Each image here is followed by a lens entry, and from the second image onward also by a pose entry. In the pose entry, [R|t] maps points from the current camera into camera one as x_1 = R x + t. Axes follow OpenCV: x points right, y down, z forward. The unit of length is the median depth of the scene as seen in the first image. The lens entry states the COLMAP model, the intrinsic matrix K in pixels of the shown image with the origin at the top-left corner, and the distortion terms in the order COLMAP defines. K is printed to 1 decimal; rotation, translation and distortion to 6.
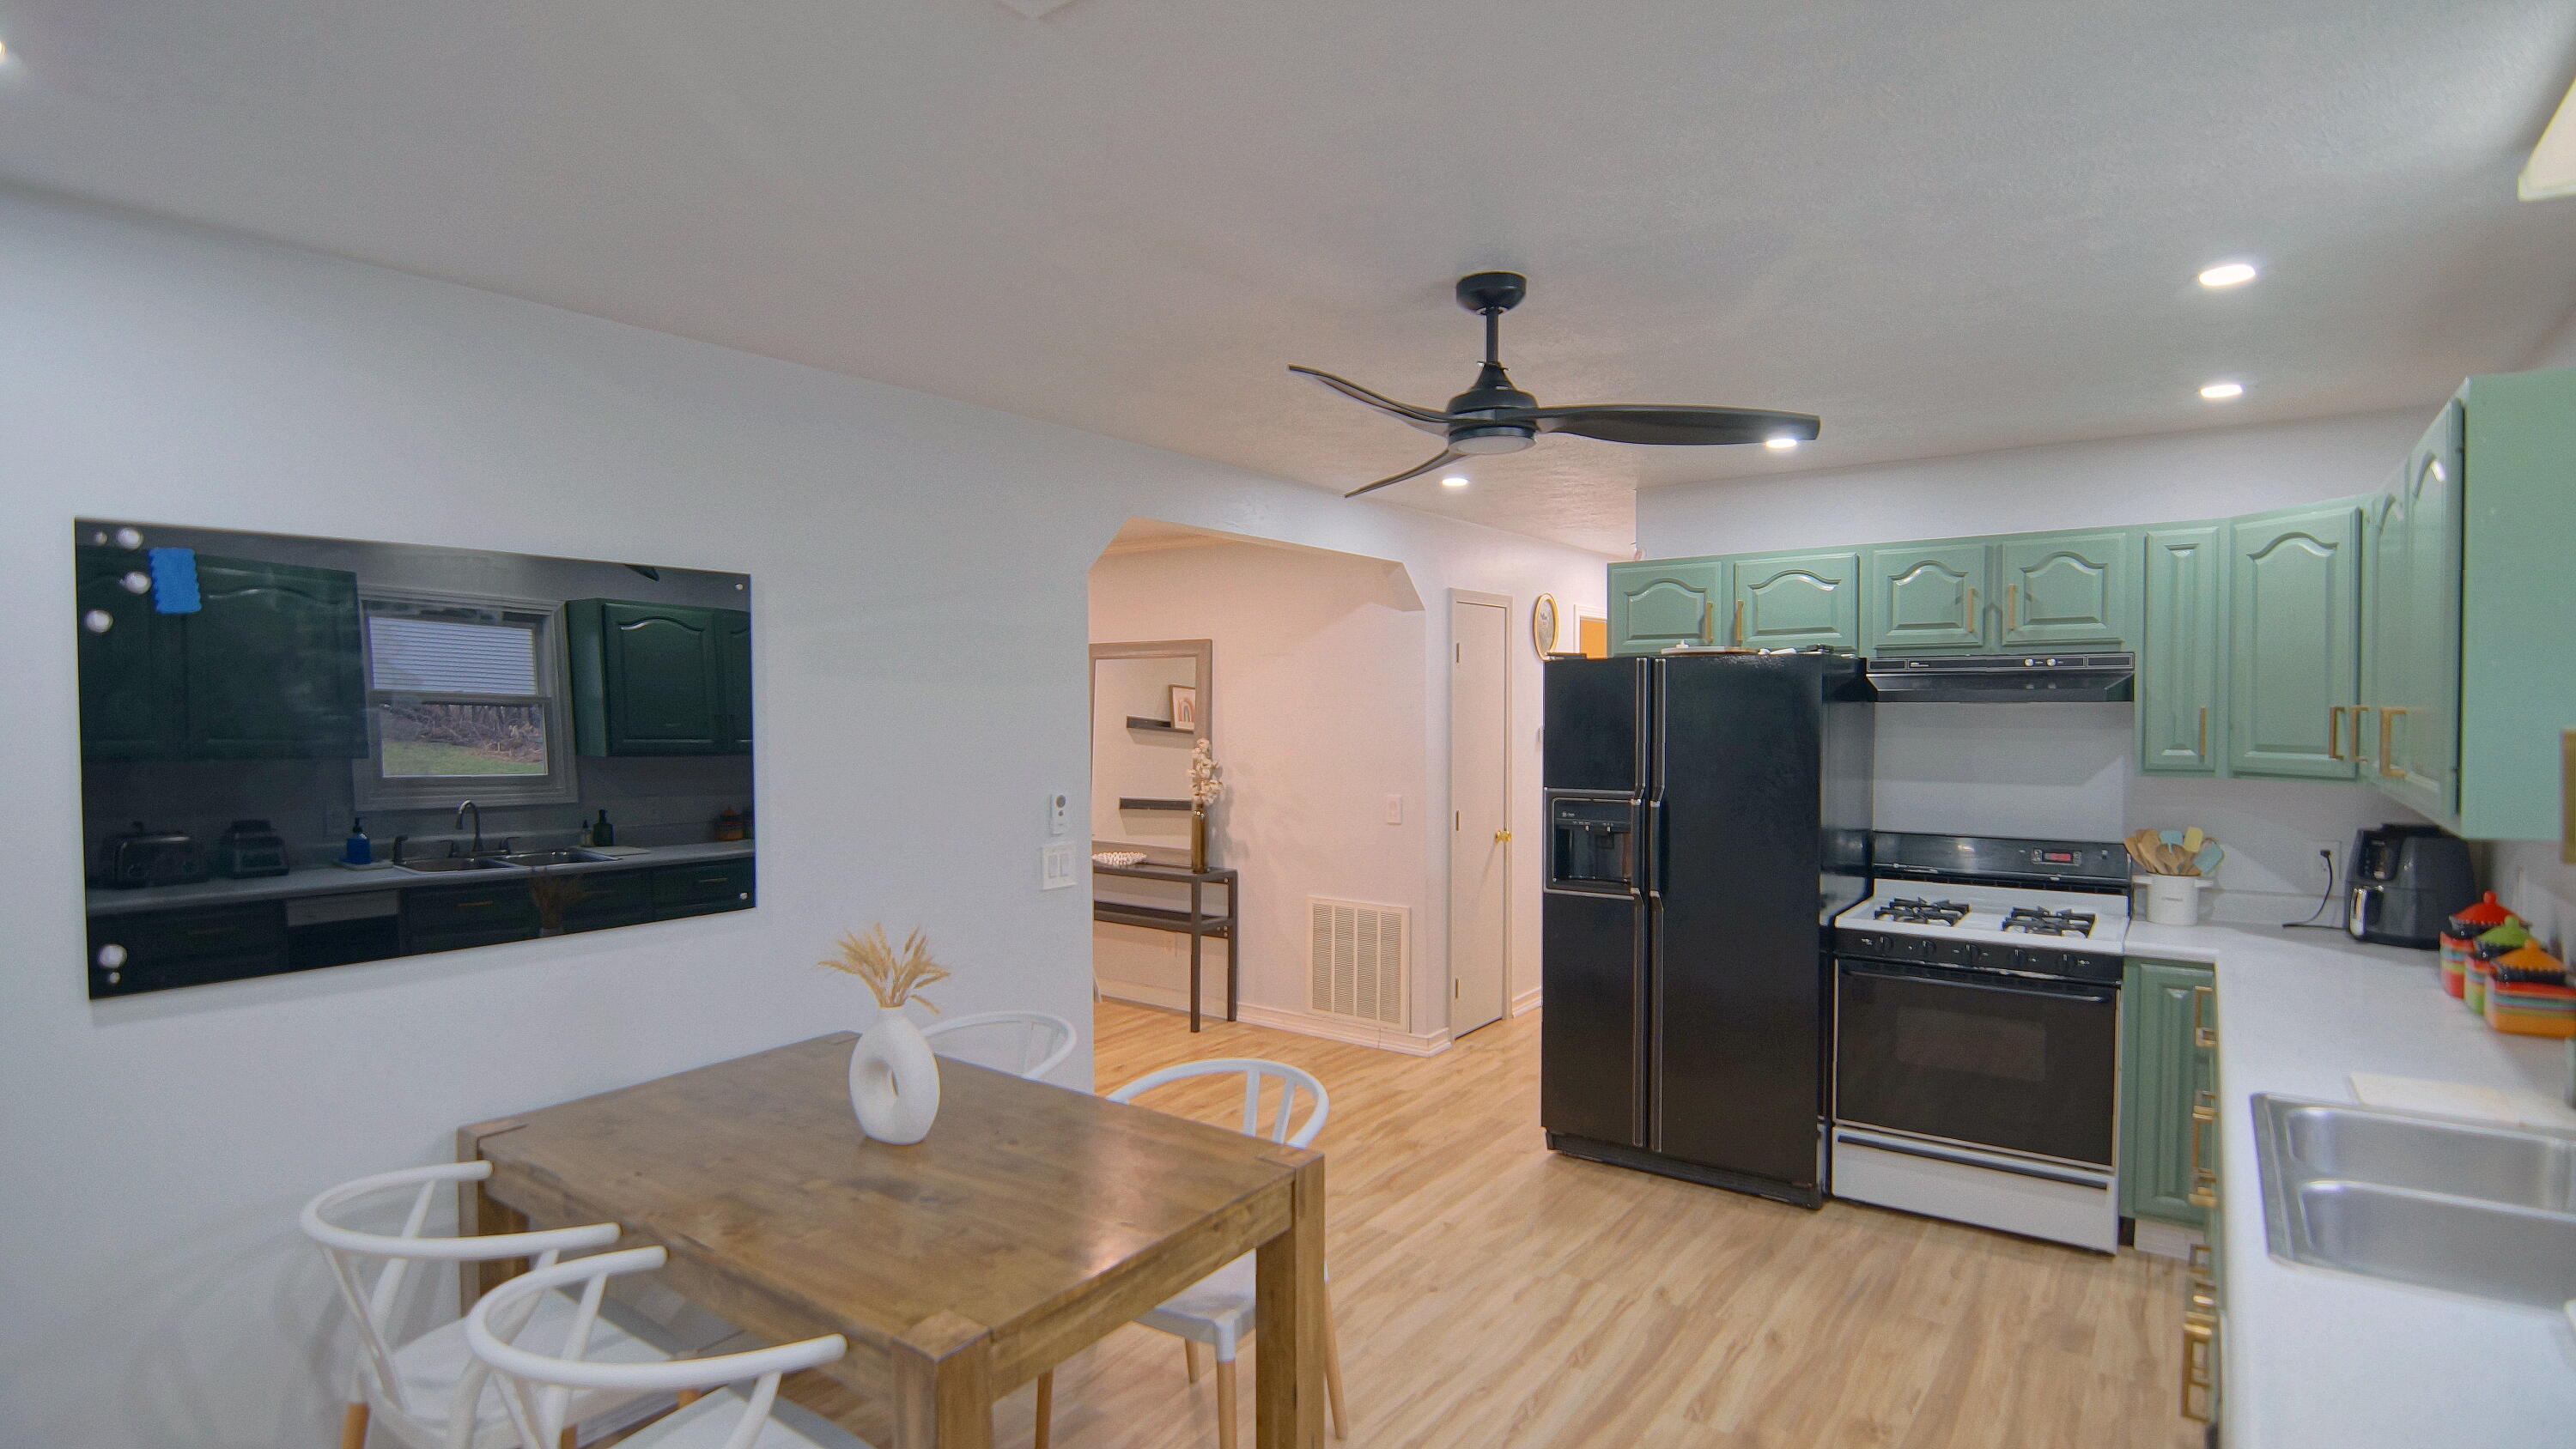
lens RADIAL K [[1267.2, 0, 1288.0], [0, 1267.2, 724.5], [0, 0, 1]] dist [0.022797, -0.027578]
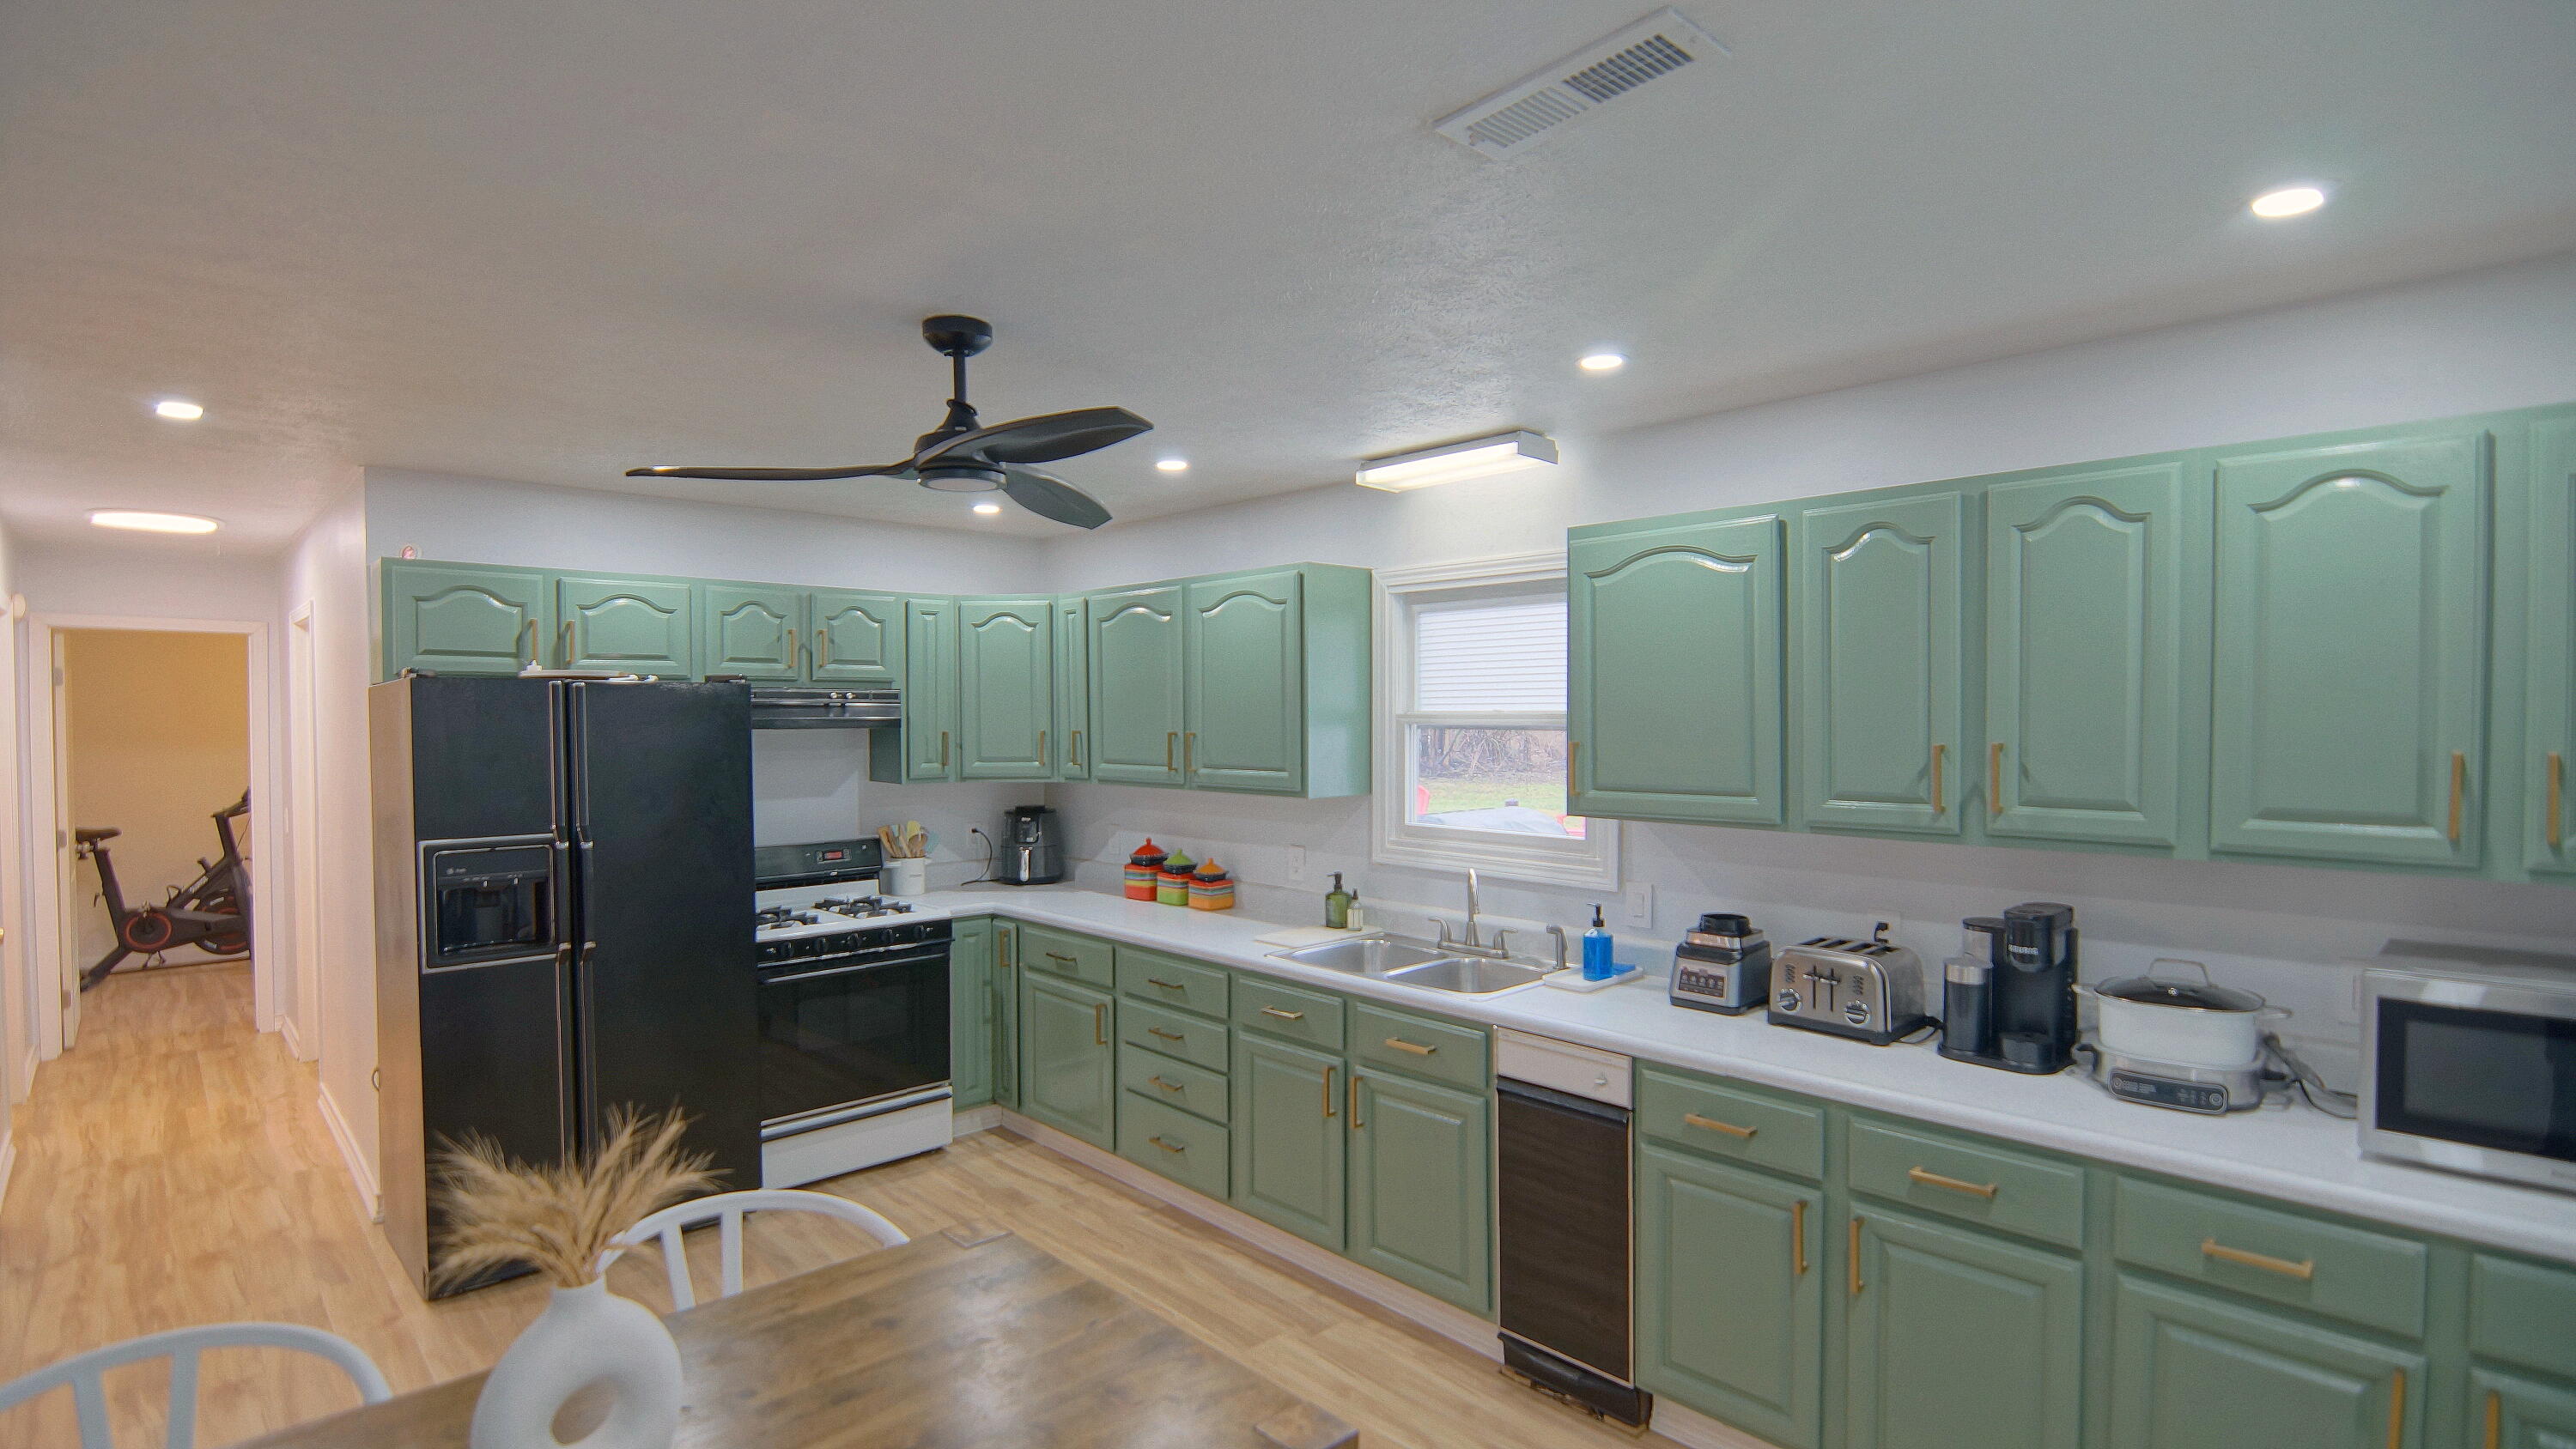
lens RADIAL K [[1267.2, 0, 1288.0], [0, 1267.2, 724.5], [0, 0, 1]] dist [0.022797, -0.027578]
pose [[0.185852, -0.003619, 0.982571, -0.516524], [0.019740, 0.999805, -0.000051, -0.012734], [-0.982379, 0.019406, 0.185887, 0.355614]]
